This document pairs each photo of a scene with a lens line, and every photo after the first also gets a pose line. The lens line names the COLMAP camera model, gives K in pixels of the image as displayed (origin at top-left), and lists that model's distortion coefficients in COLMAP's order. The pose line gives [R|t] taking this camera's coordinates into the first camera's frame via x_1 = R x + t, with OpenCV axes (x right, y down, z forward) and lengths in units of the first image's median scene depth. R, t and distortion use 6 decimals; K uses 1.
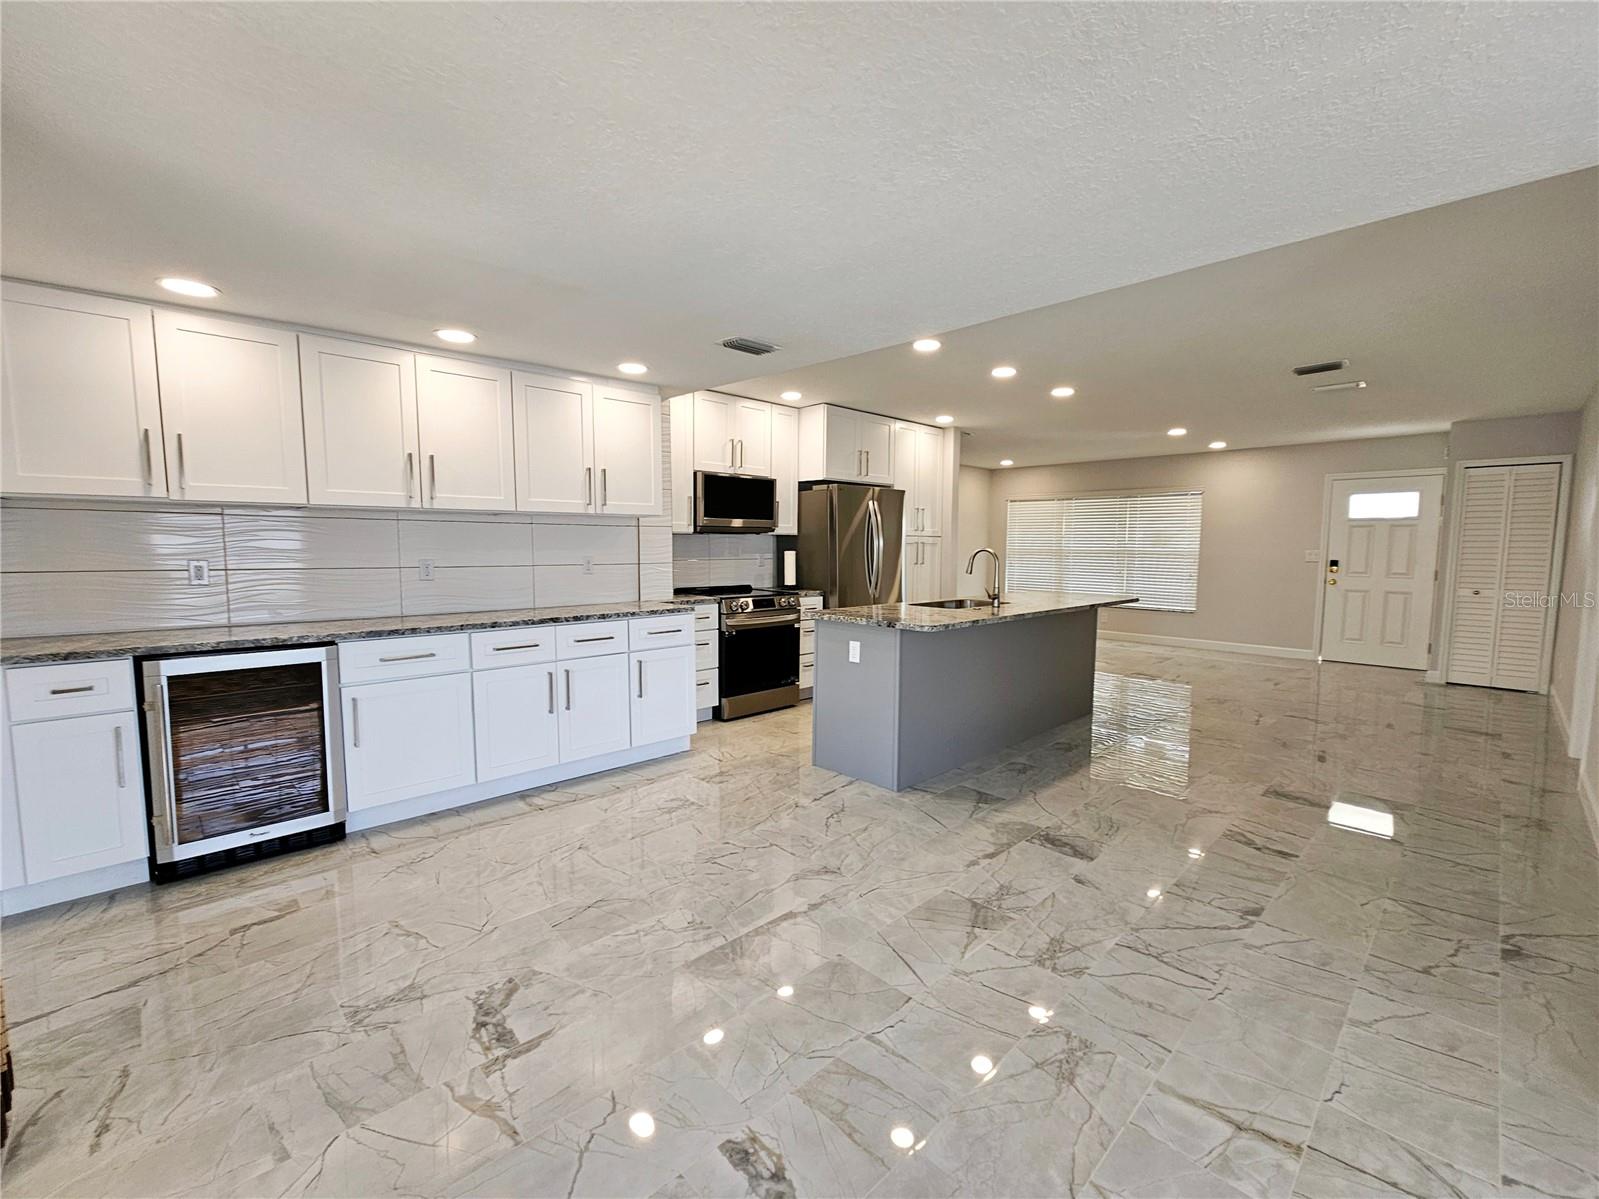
lens RADIAL K [[657.7, 0, 813.8], [0, 657.7, 606.3], [0, 0, 1]] dist [-0.012392, 0.004385]
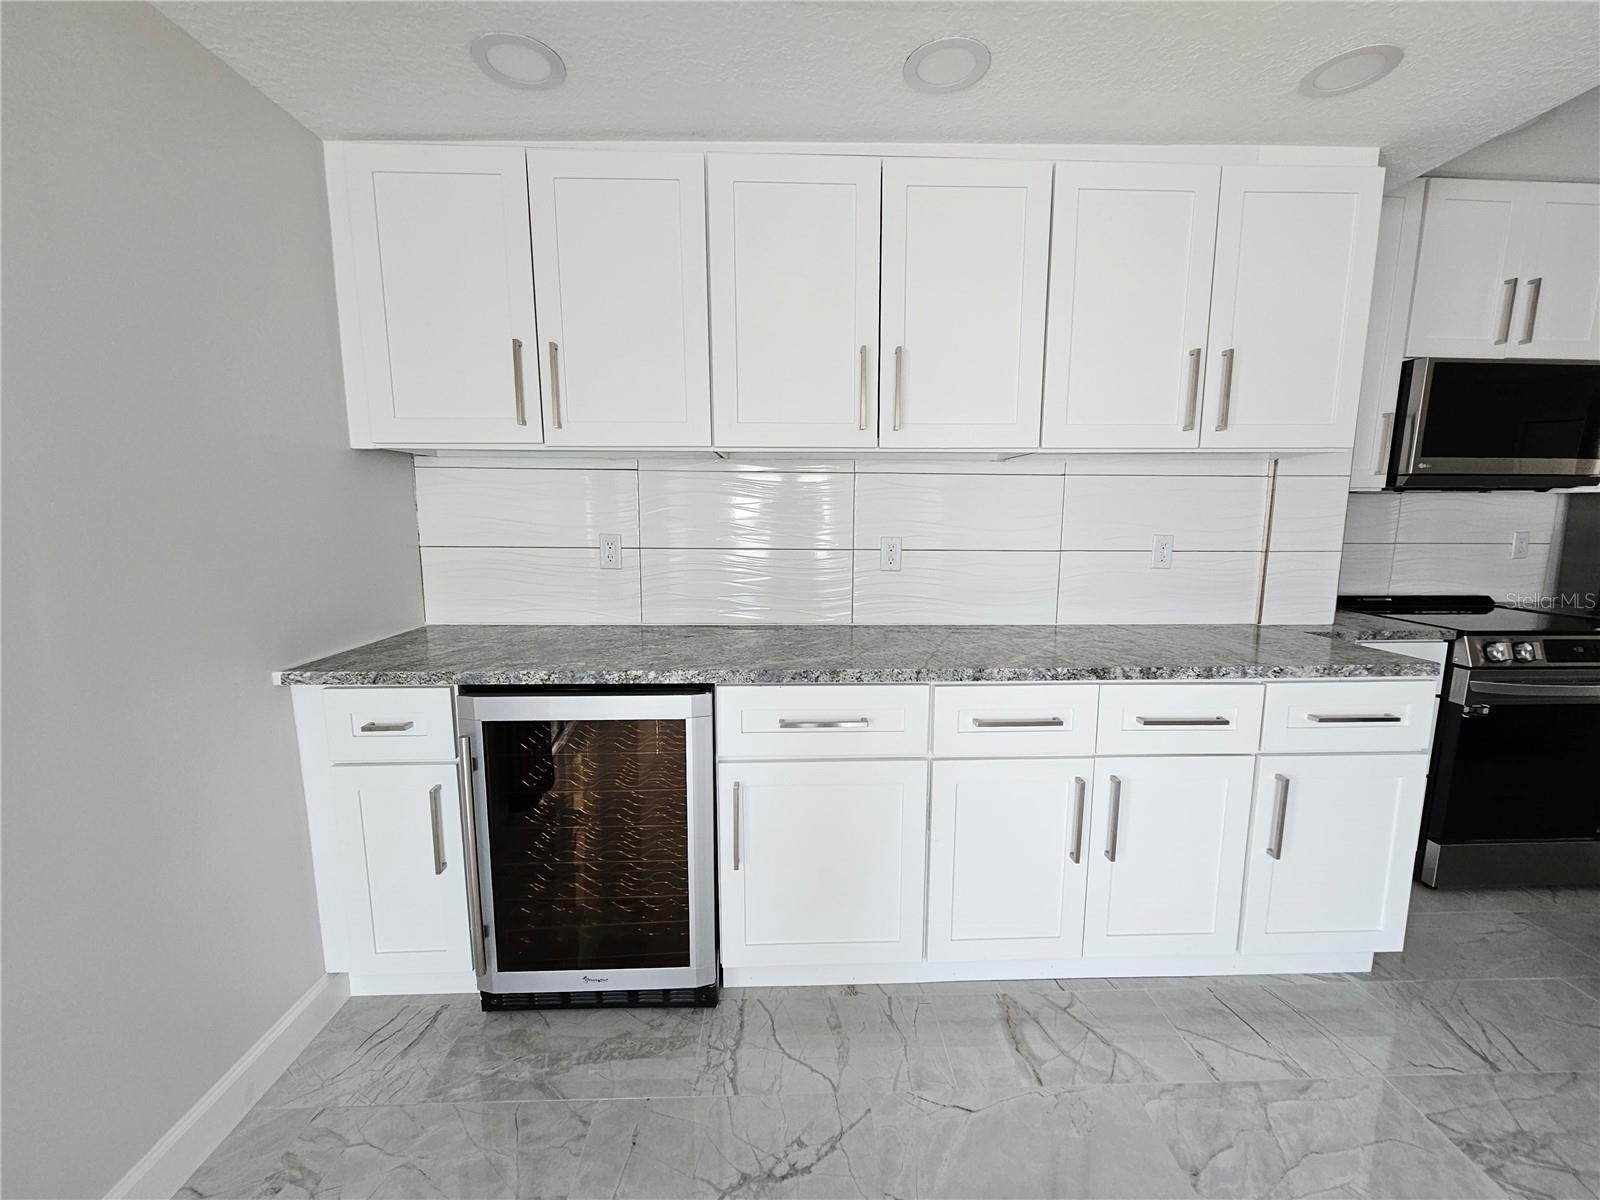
lens RADIAL K [[672.0, 0, 831.2], [0, 672.0, 597.7], [0, 0, 1]] dist [-0.003763, -0.000445]
pose [[0.744214, 0.083393, -0.662715, -0.212314], [-0.062399, 0.996517, 0.055324, -0.045656], [0.665020, 0.000180, 0.746826, 0.486560]]
